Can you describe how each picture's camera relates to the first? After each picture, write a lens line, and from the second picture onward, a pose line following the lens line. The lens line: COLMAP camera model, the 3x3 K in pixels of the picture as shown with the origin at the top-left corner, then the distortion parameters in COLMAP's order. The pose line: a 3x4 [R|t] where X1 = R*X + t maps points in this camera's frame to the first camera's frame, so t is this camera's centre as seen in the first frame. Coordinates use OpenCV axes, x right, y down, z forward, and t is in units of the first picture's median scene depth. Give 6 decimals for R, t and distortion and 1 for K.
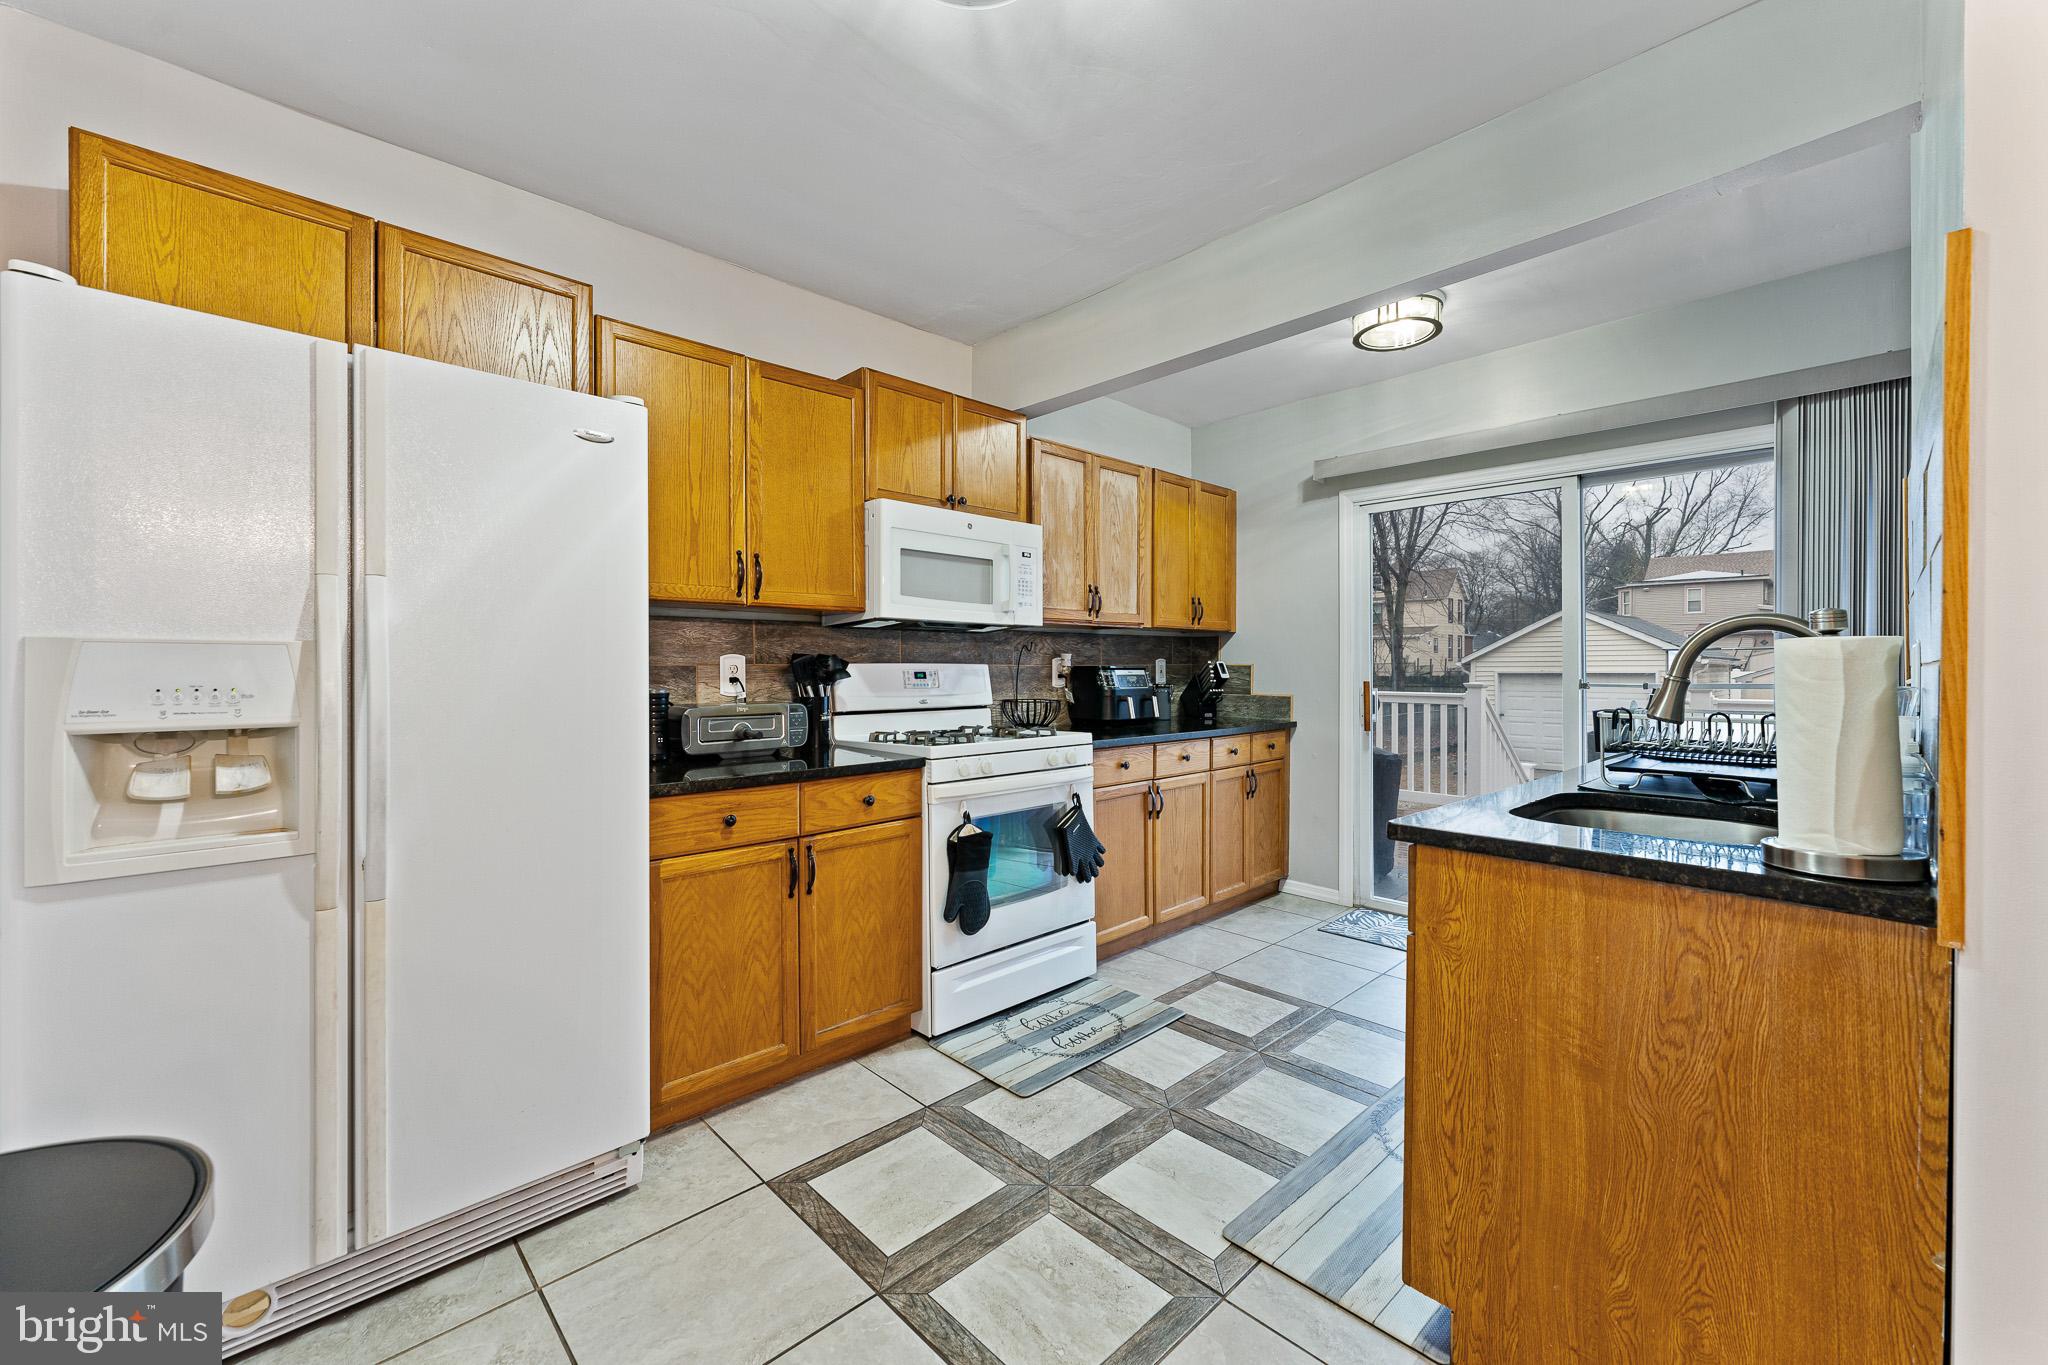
lens RADIAL K [[819.7, 0, 1024.9], [0, 819.7, 670.5], [0, 0, 1]] dist [0.001492, 0.000353]
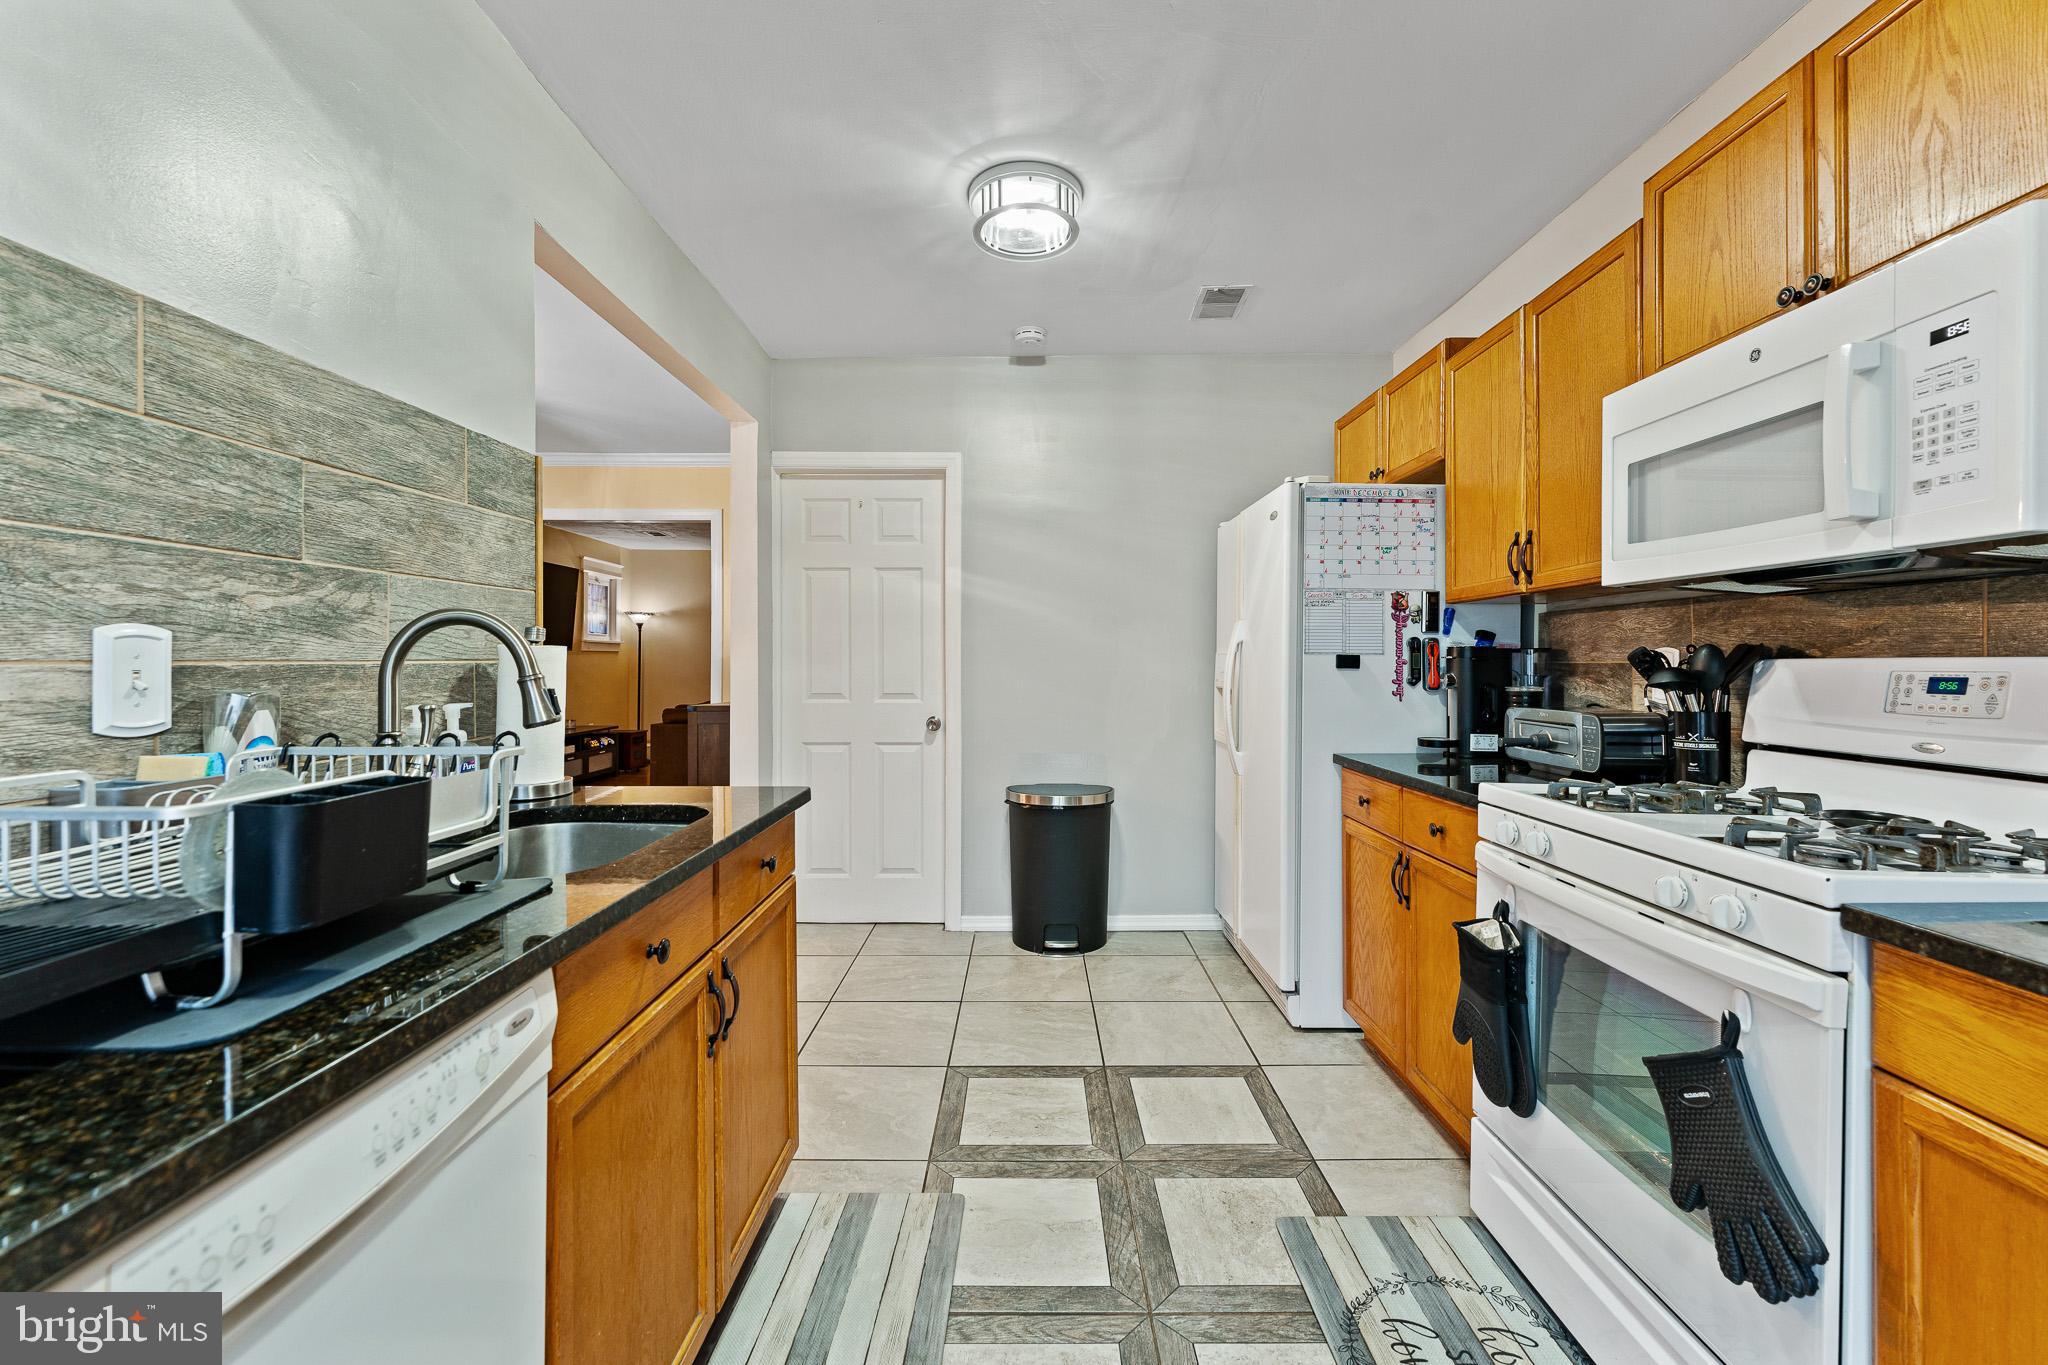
lens RADIAL K [[819.7, 0, 1029.5], [0, 819.7, 665.2], [0, 0, 1]] dist [0.001492, 0.000353]
pose [[-0.695723, 0.002904, -0.718304, 0.694685], [-0.001987, 0.999980, 0.005966, -0.008427], [0.718307, 0.005578, -0.695704, 1.323977]]
